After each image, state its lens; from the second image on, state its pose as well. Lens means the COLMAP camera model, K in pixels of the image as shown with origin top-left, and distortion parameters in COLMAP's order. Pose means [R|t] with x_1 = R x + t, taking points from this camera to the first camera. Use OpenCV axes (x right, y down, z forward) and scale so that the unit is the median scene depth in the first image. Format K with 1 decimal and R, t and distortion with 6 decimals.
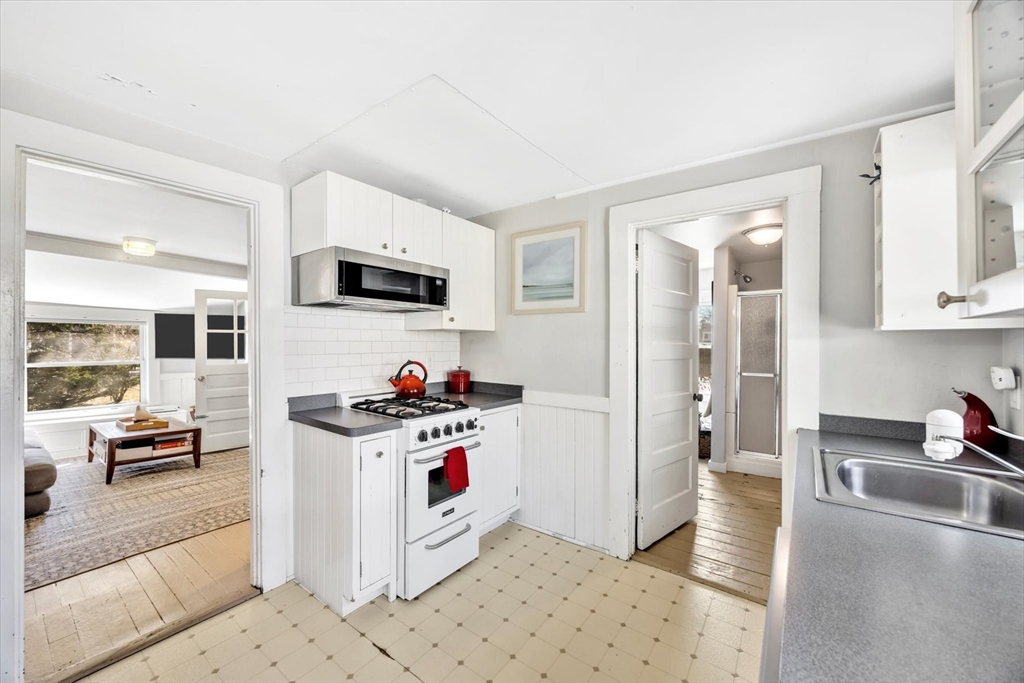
lens RADIAL K [[391.4, 0, 514.6], [0, 391.4, 340.6], [0, 0, 1]] dist [-0.001053, -0.000548]
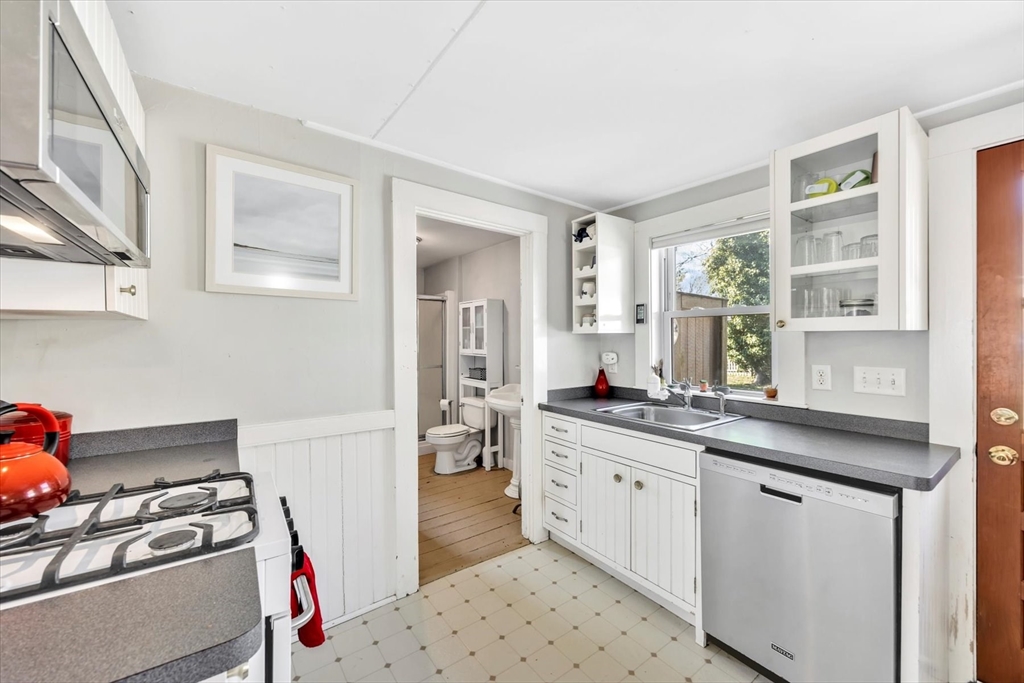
lens RADIAL K [[391.4, 0, 515.2], [0, 391.4, 339.7], [0, 0, 1]] dist [-0.001053, -0.000548]
pose [[0.287429, -0.002400, 0.957799, -0.442738], [0.004724, 0.999988, 0.001088, 0.000490], [-0.957790, 0.004212, 0.287437, 0.490254]]
